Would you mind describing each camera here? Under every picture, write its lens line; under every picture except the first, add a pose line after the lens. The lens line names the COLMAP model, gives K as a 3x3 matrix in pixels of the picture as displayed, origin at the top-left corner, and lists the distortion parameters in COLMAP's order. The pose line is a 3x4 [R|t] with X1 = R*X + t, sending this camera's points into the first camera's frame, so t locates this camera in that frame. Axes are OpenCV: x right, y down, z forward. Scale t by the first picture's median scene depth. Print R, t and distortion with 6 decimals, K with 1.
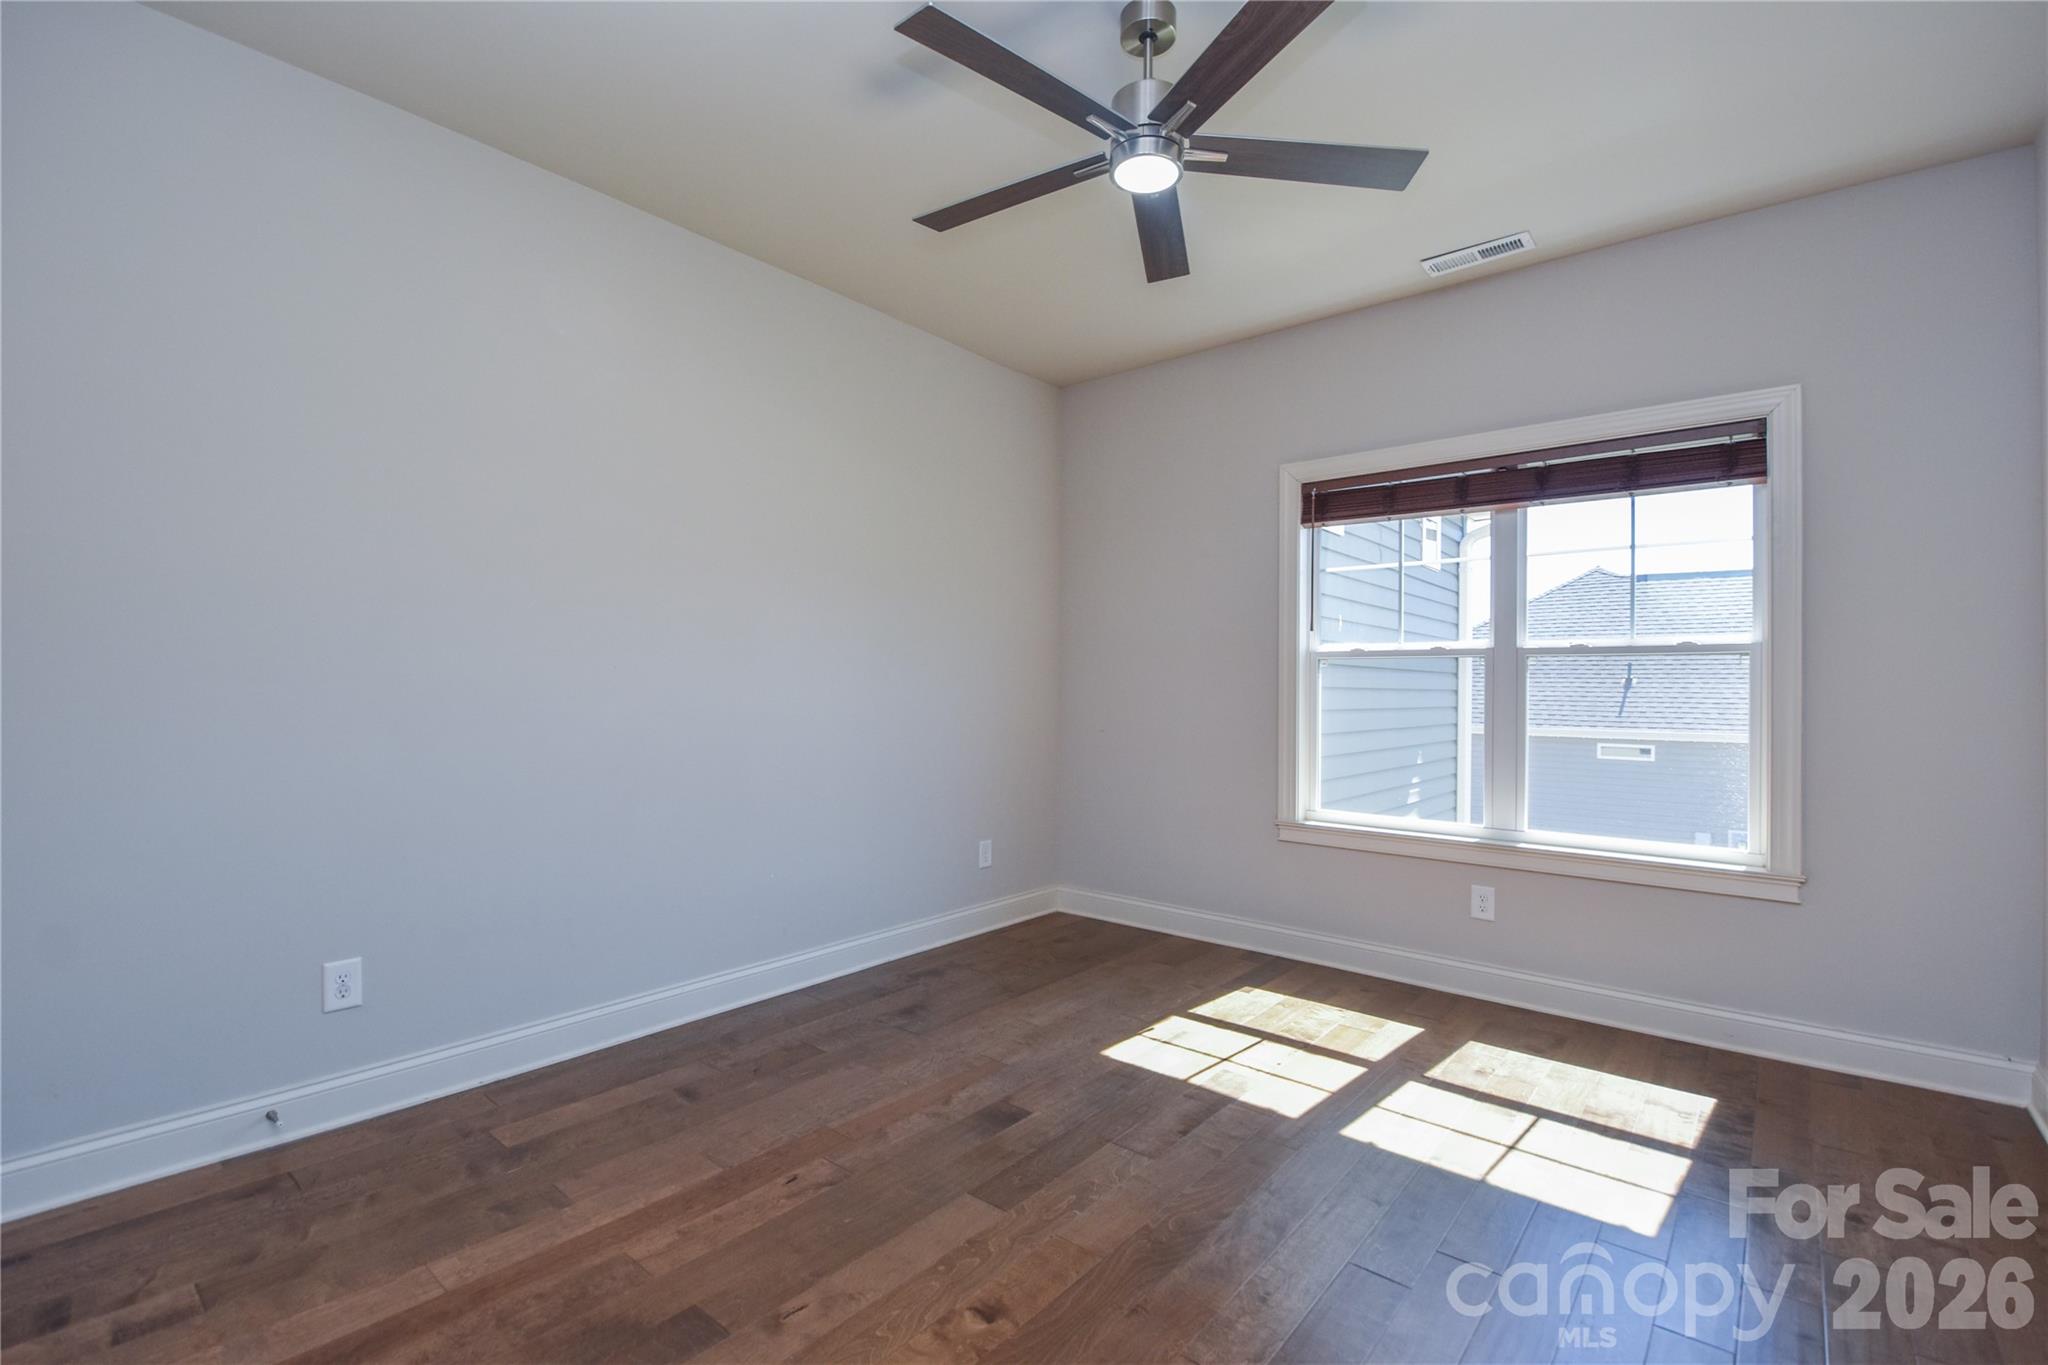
lens RADIAL K [[905.5, 0, 1025.7], [0, 905.5, 679.9], [0, 0, 1]] dist [-0.004953, -0.010068]
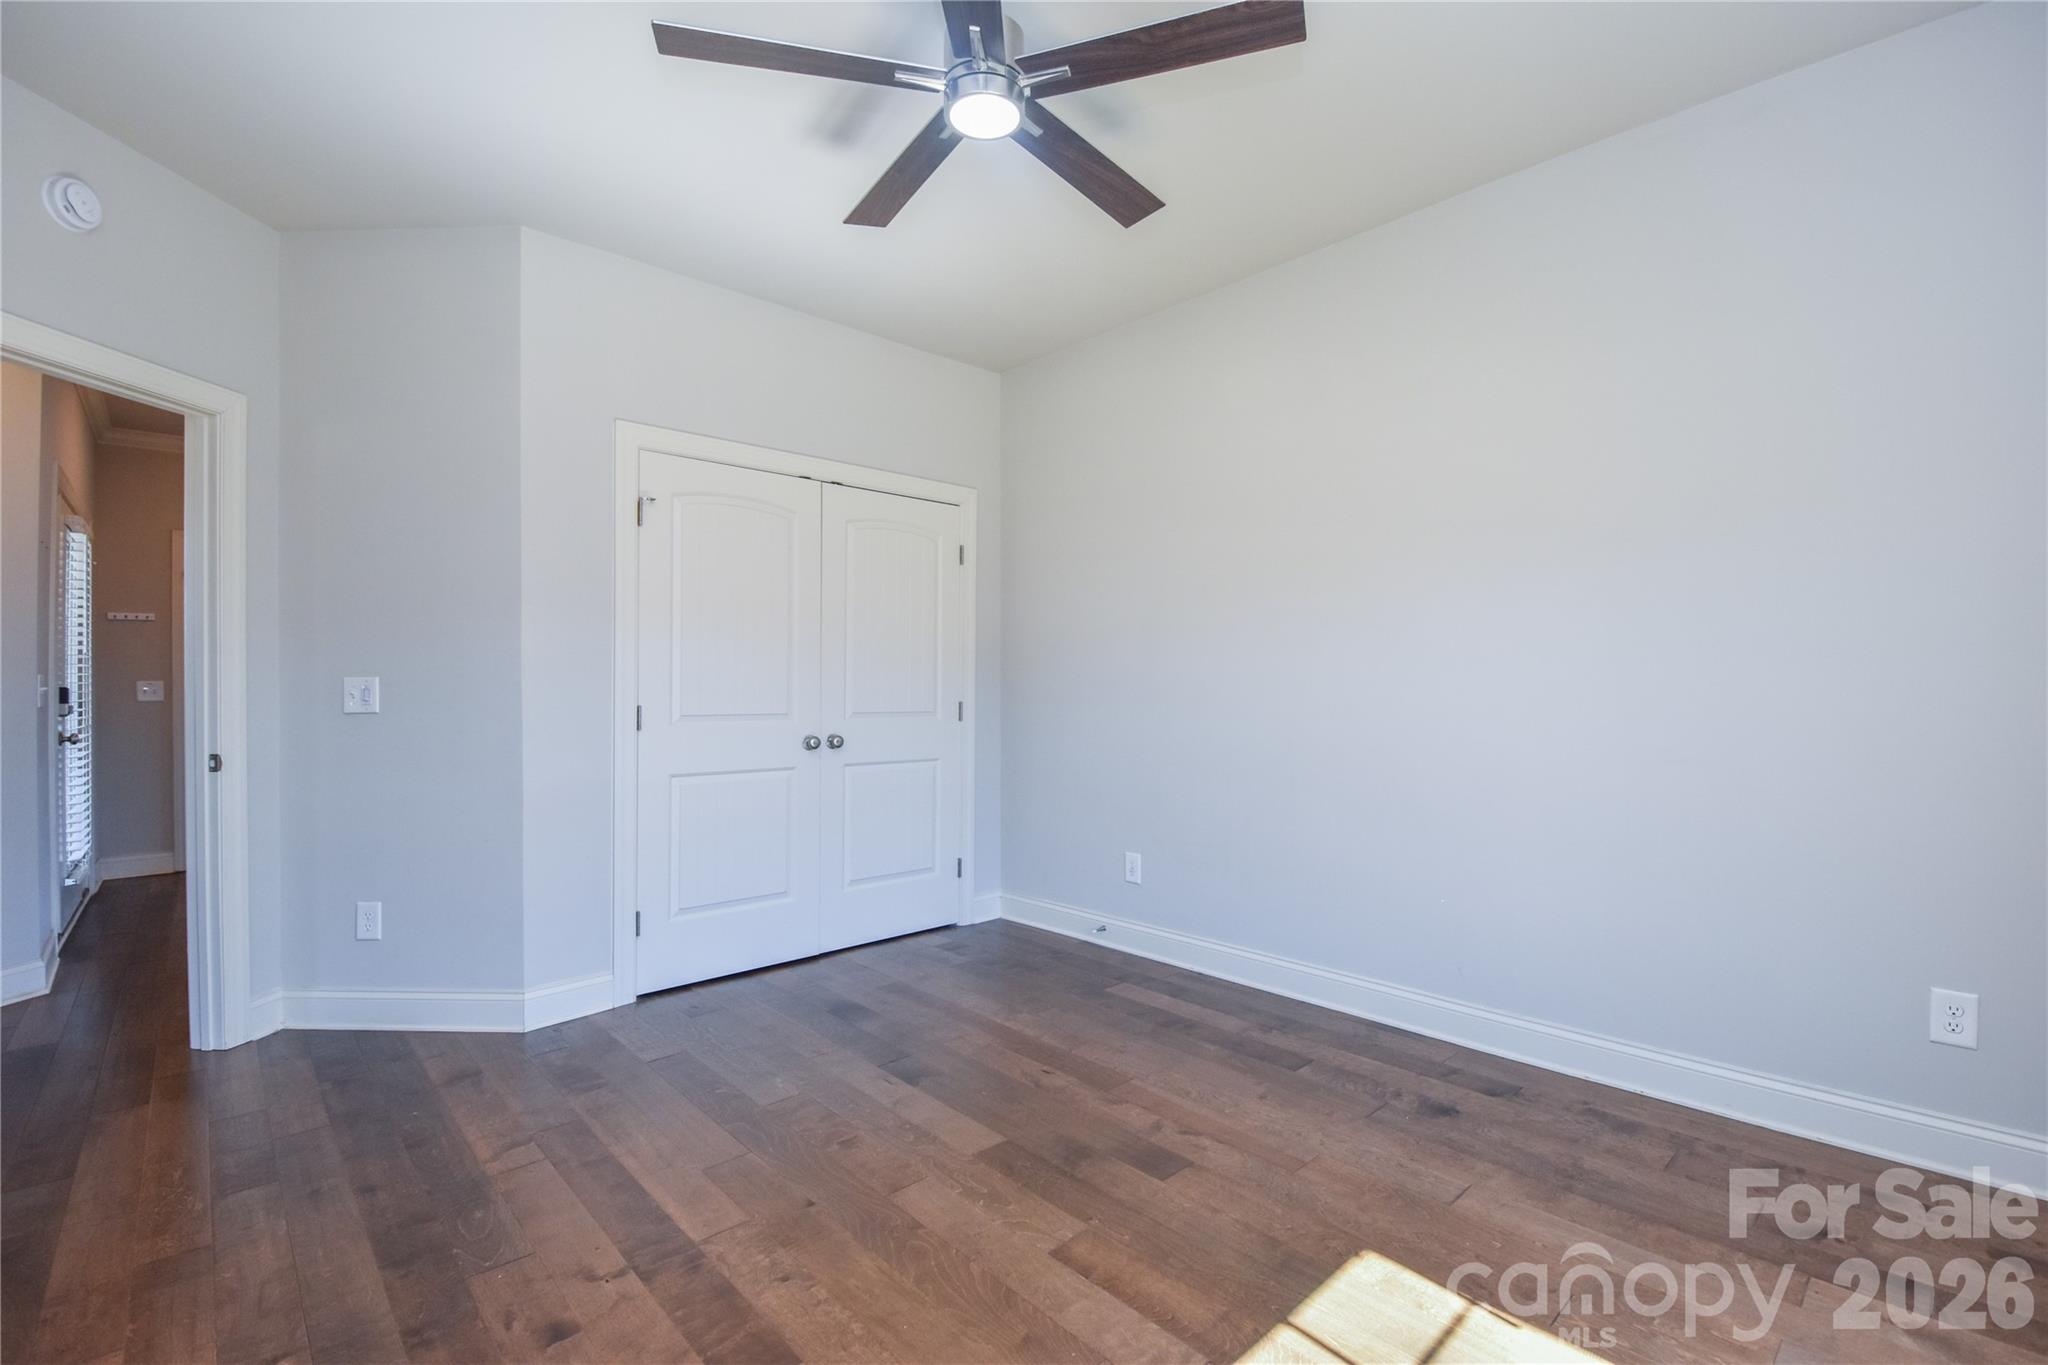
lens RADIAL K [[905.5, 0, 1032.7], [0, 905.5, 685.6], [0, 0, 1]] dist [-0.004953, -0.010068]
pose [[-0.129779, -0.009684, -0.991496, 0.851132], [0.011447, 0.999871, -0.011264, 0.019935], [0.991477, -0.012811, -0.129652, 0.970060]]
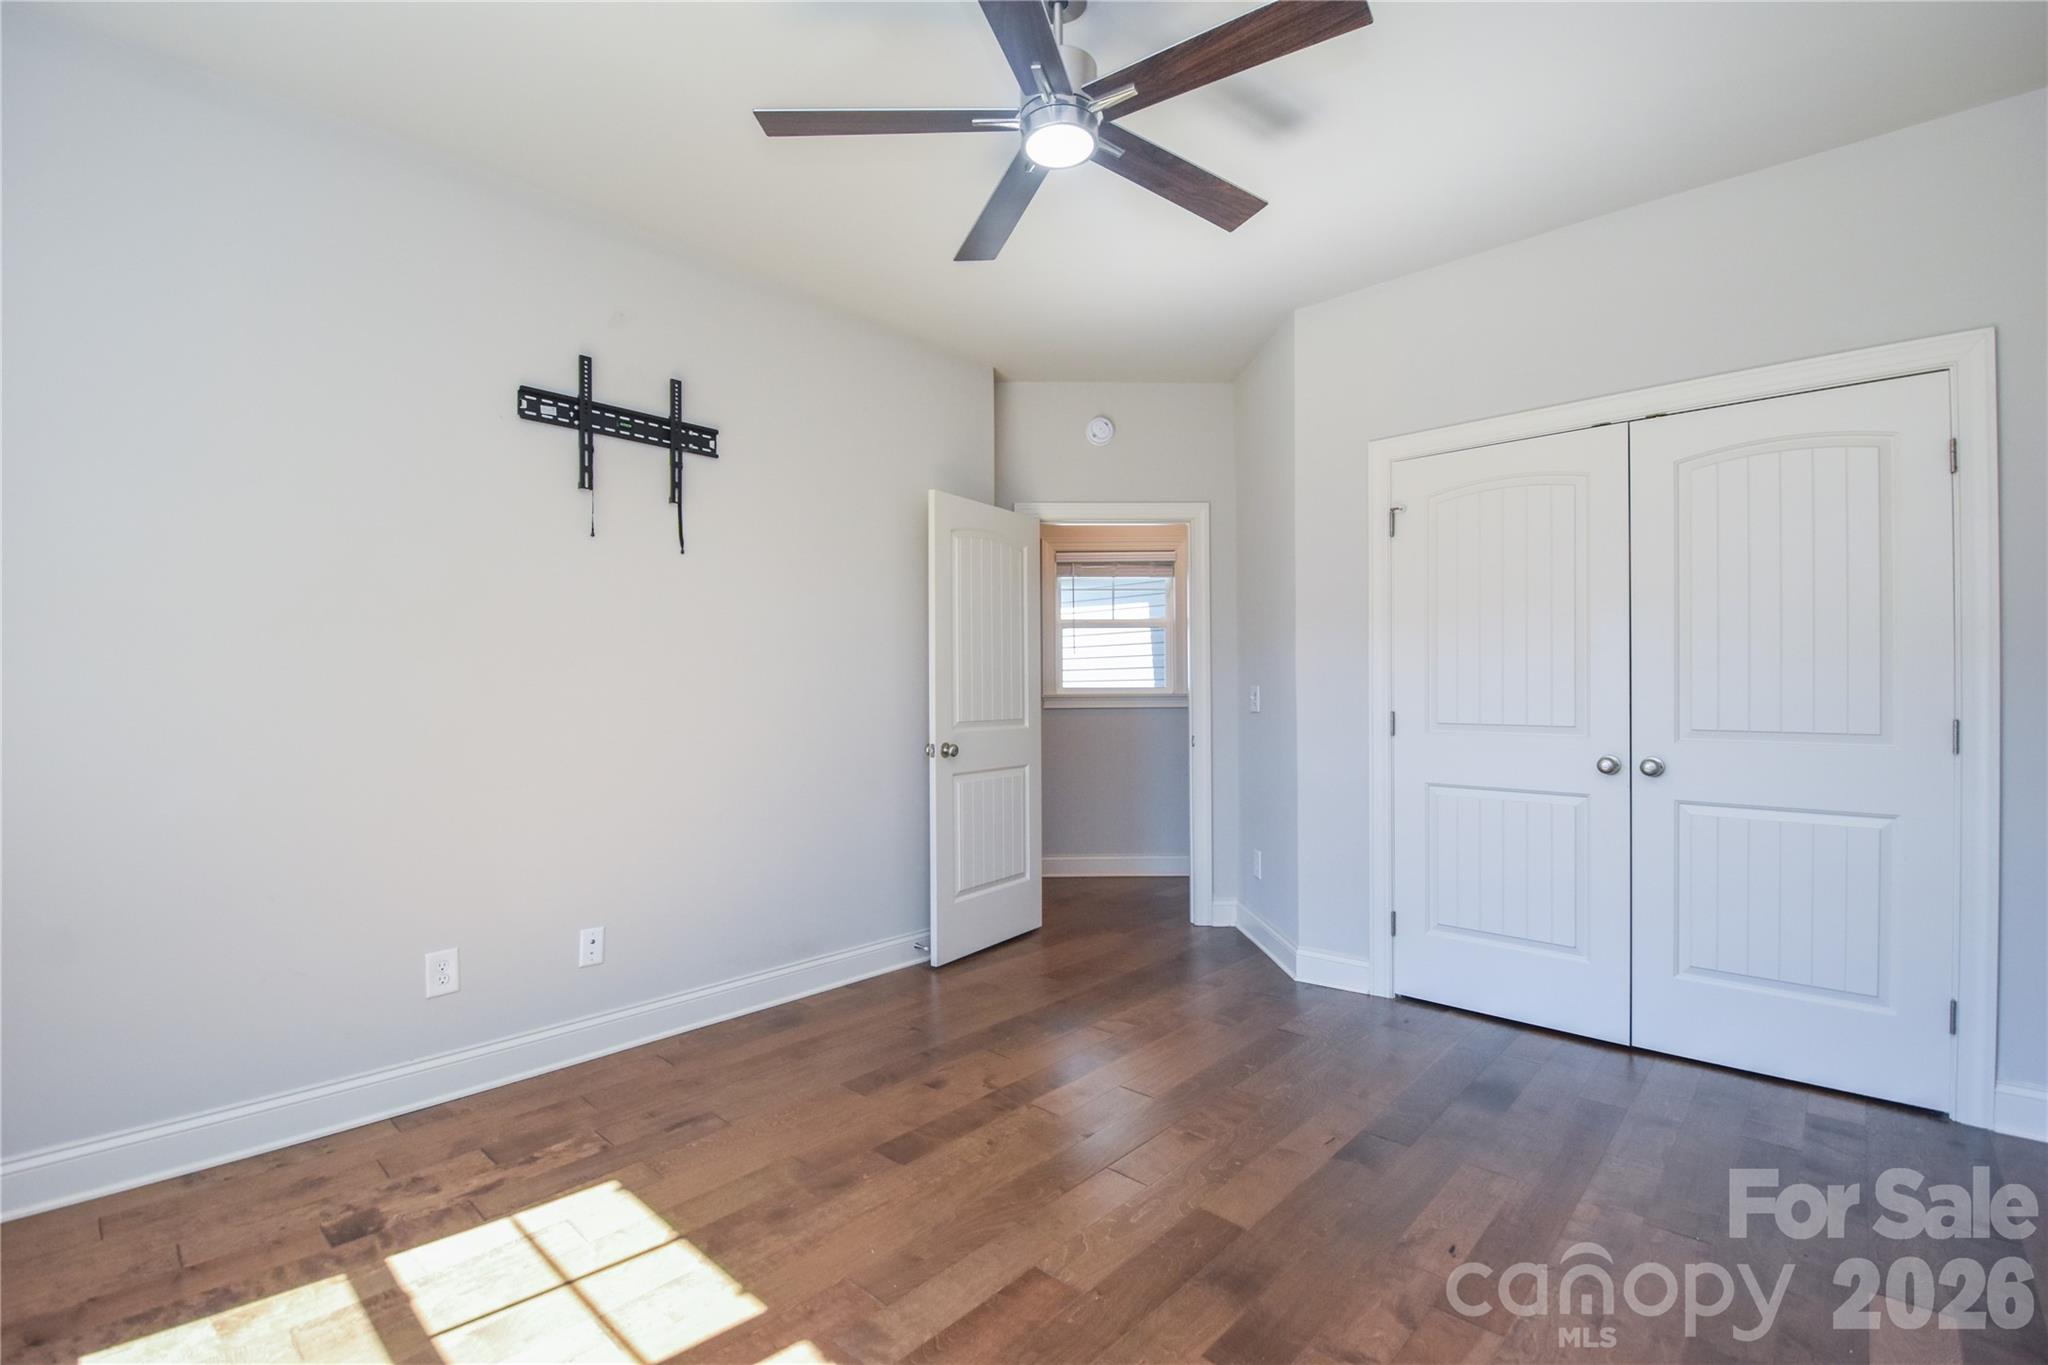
lens RADIAL K [[905.5, 0, 1016.7], [0, 905.5, 688.0], [0, 0, 1]] dist [-0.004953, -0.010068]
pose [[-0.997656, -0.005597, 0.068207, 0.092790], [-0.006437, 0.999906, -0.012106, 0.012891], [-0.068133, -0.012517, -0.997598, 1.613338]]
